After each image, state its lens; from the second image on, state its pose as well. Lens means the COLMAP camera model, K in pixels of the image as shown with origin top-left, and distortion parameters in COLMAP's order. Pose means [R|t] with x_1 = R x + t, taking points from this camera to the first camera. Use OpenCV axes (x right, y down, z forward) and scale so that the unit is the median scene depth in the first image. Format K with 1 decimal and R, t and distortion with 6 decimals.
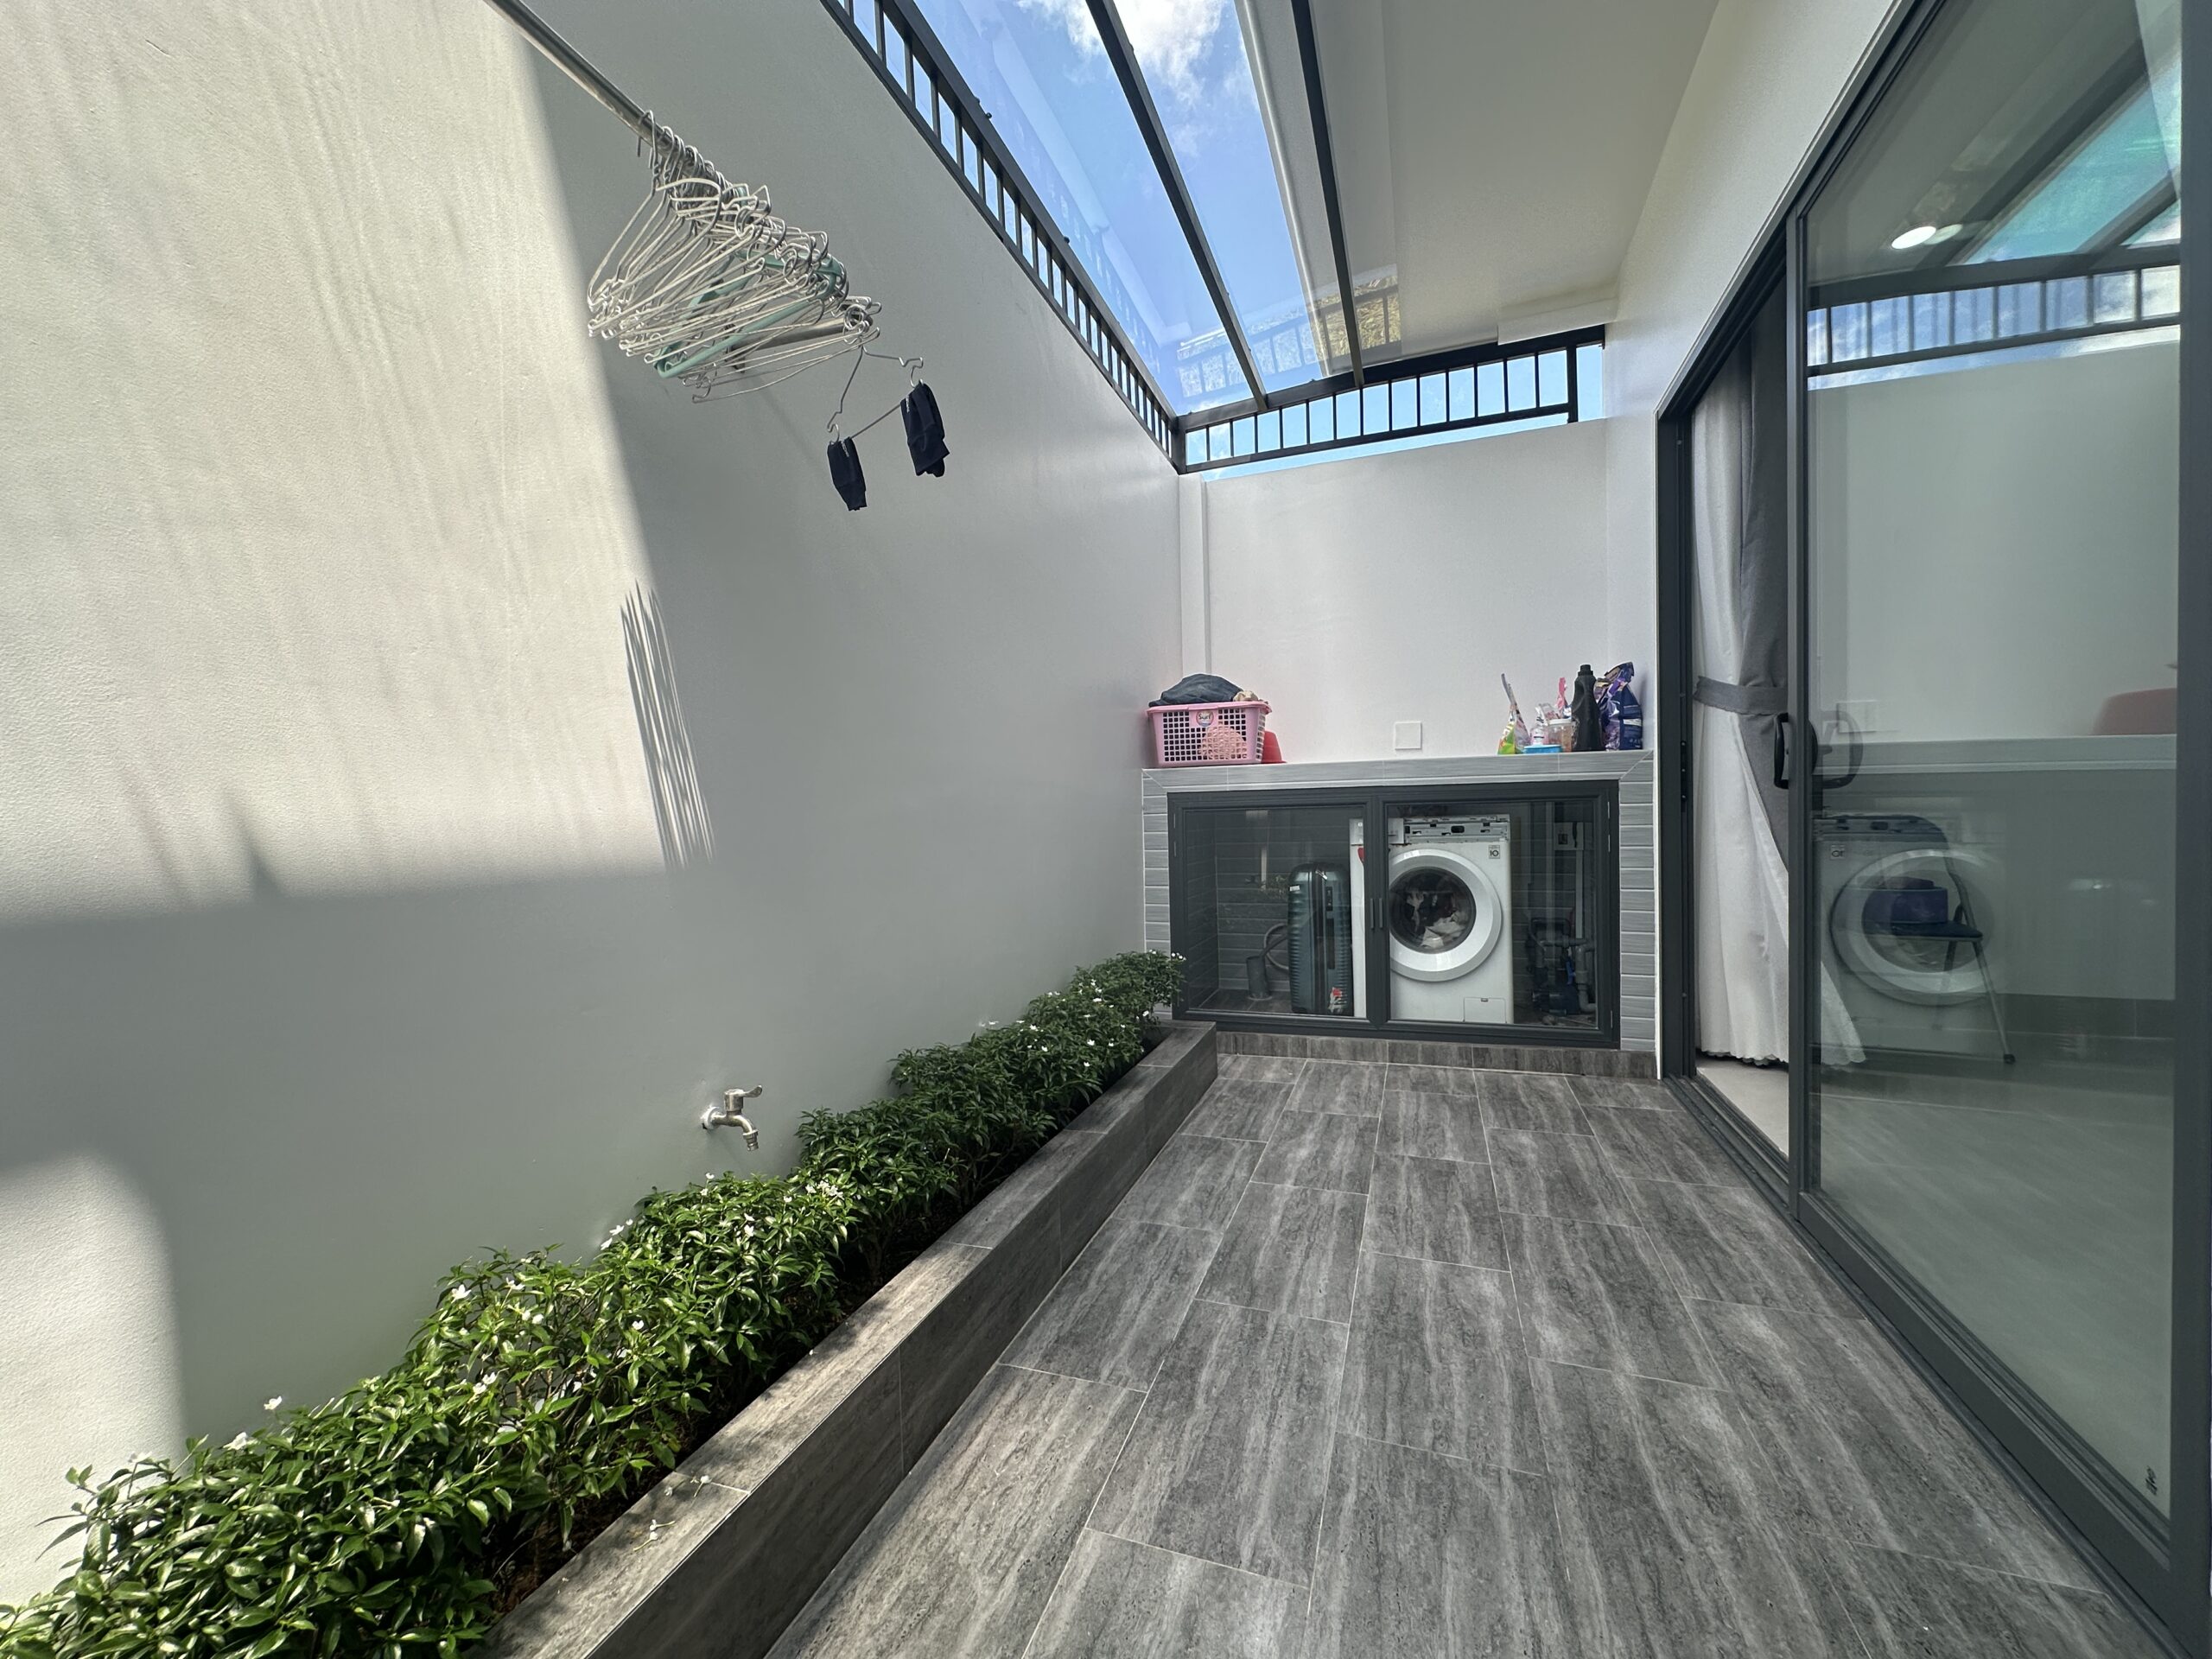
lens RADIAL K [[883.0, 0, 1106.8], [0, 883.0, 827.3], [0, 0, 1]] dist [-0.000208, -0.000279]
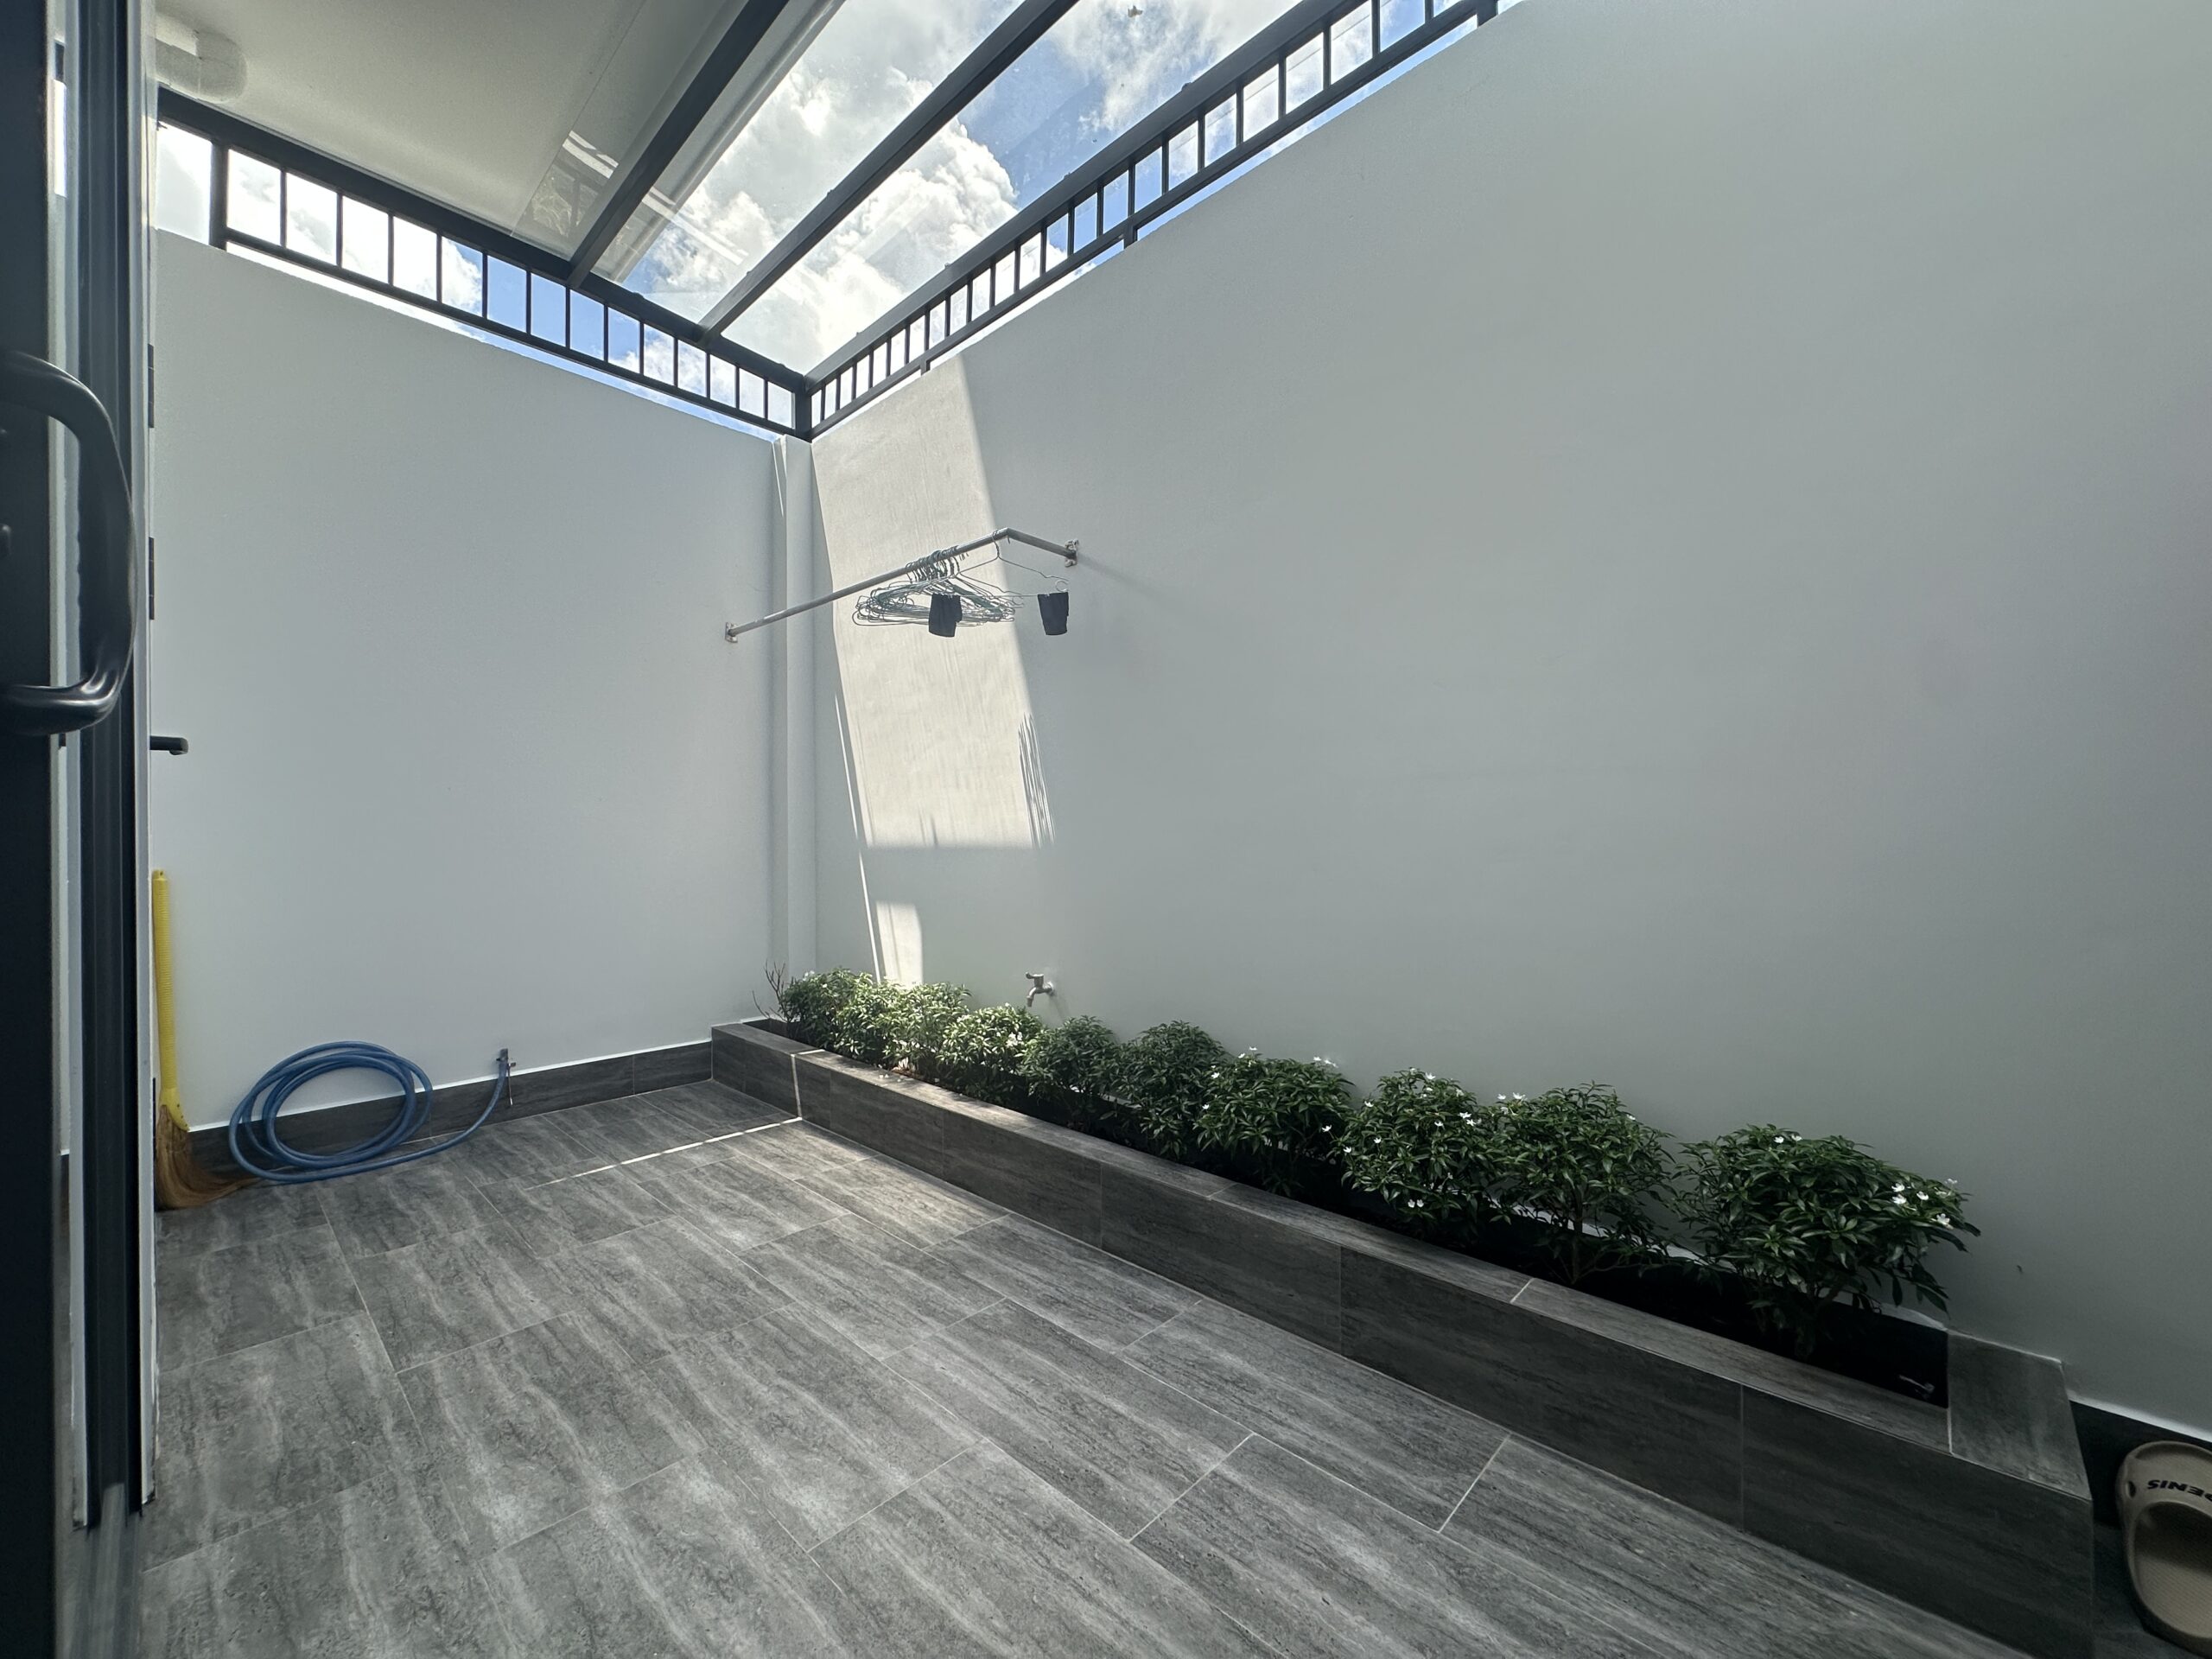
lens RADIAL K [[883.0, 0, 1104.9], [0, 883.0, 832.8], [0, 0, 1]] dist [-0.000208, -0.000279]
pose [[-0.396172, 0.021831, -0.917917, 1.189687], [0.005749, 0.999757, 0.021296, -0.036963], [0.918158, 0.003160, -0.396201, 1.819365]]
